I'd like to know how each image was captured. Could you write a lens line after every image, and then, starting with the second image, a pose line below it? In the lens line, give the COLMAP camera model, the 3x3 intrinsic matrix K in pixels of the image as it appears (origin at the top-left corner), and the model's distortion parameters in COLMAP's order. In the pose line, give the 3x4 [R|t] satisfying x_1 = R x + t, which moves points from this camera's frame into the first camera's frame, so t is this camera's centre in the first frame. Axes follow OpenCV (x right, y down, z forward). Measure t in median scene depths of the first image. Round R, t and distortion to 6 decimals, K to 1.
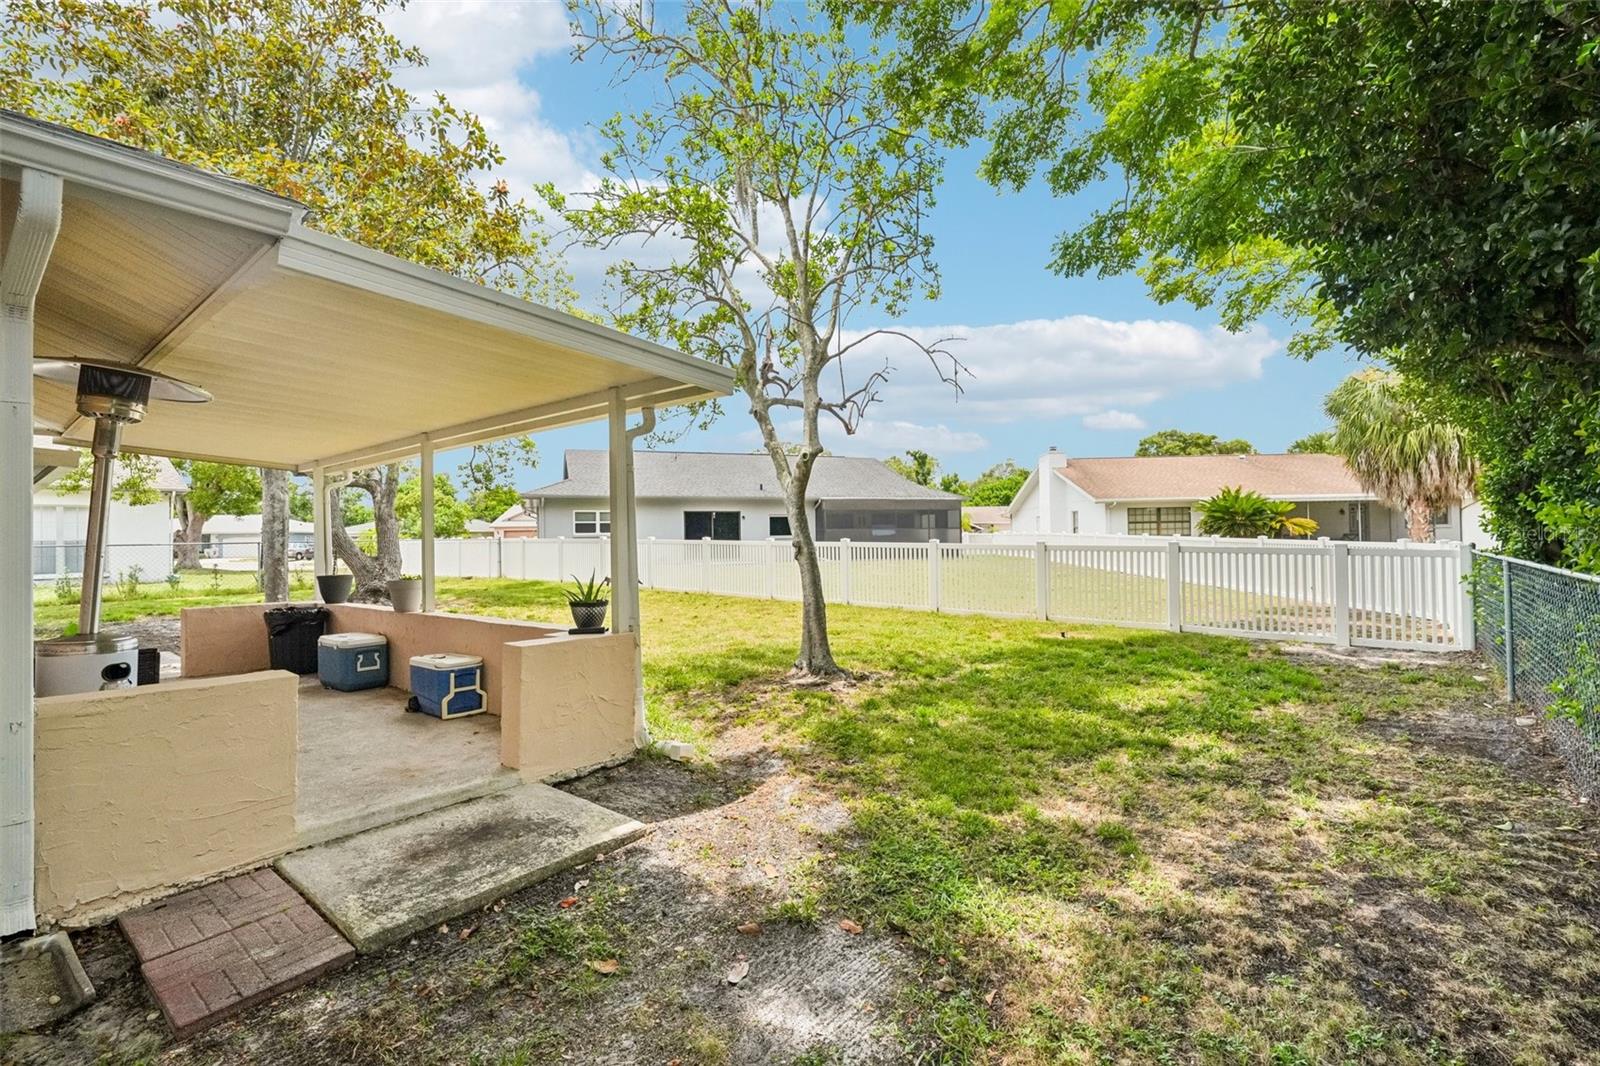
lens RADIAL K [[717.8, 0, 800.7], [0, 717.8, 532.7], [0, 0, 1]] dist [-0.001024, -0.000170]
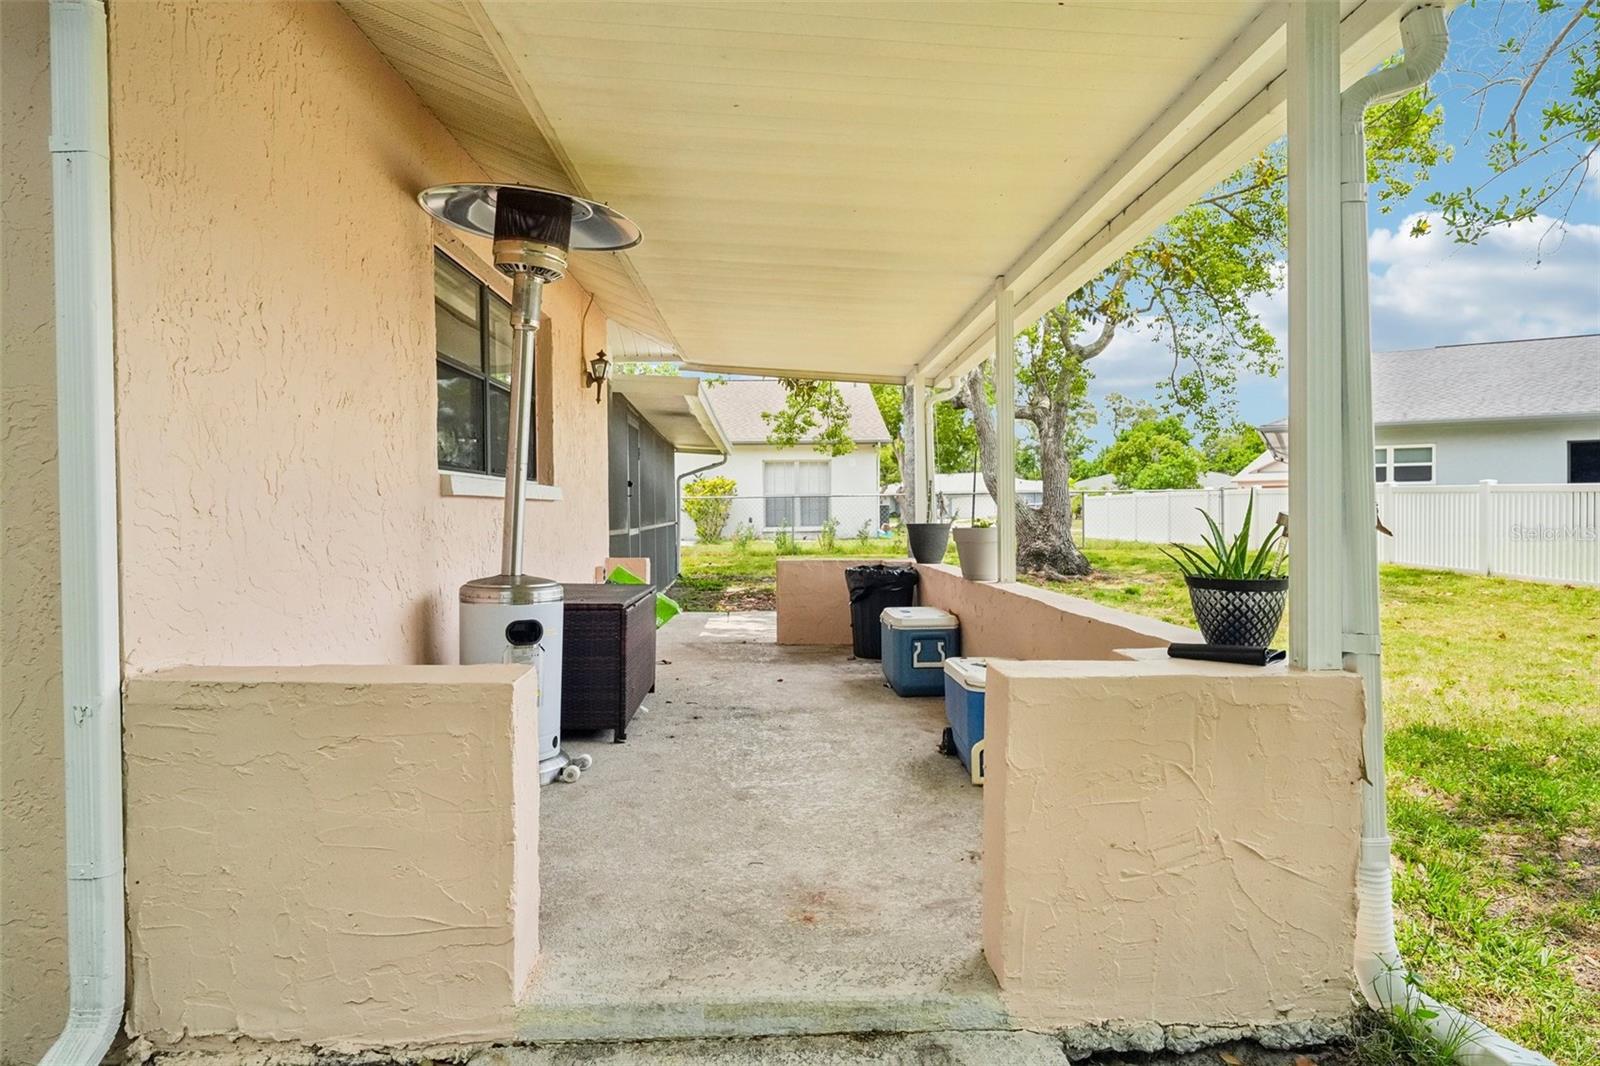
lens RADIAL K [[953.5, 0, 799.3], [0, 953.5, 526.3], [0, 0, 1]] dist [0.003260, -0.000210]
pose [[0.668643, 0.023008, -0.743228, -0.071414], [0.004174, 0.999389, 0.034693, 0.049776], [0.743572, -0.026300, 0.668138, 0.483663]]
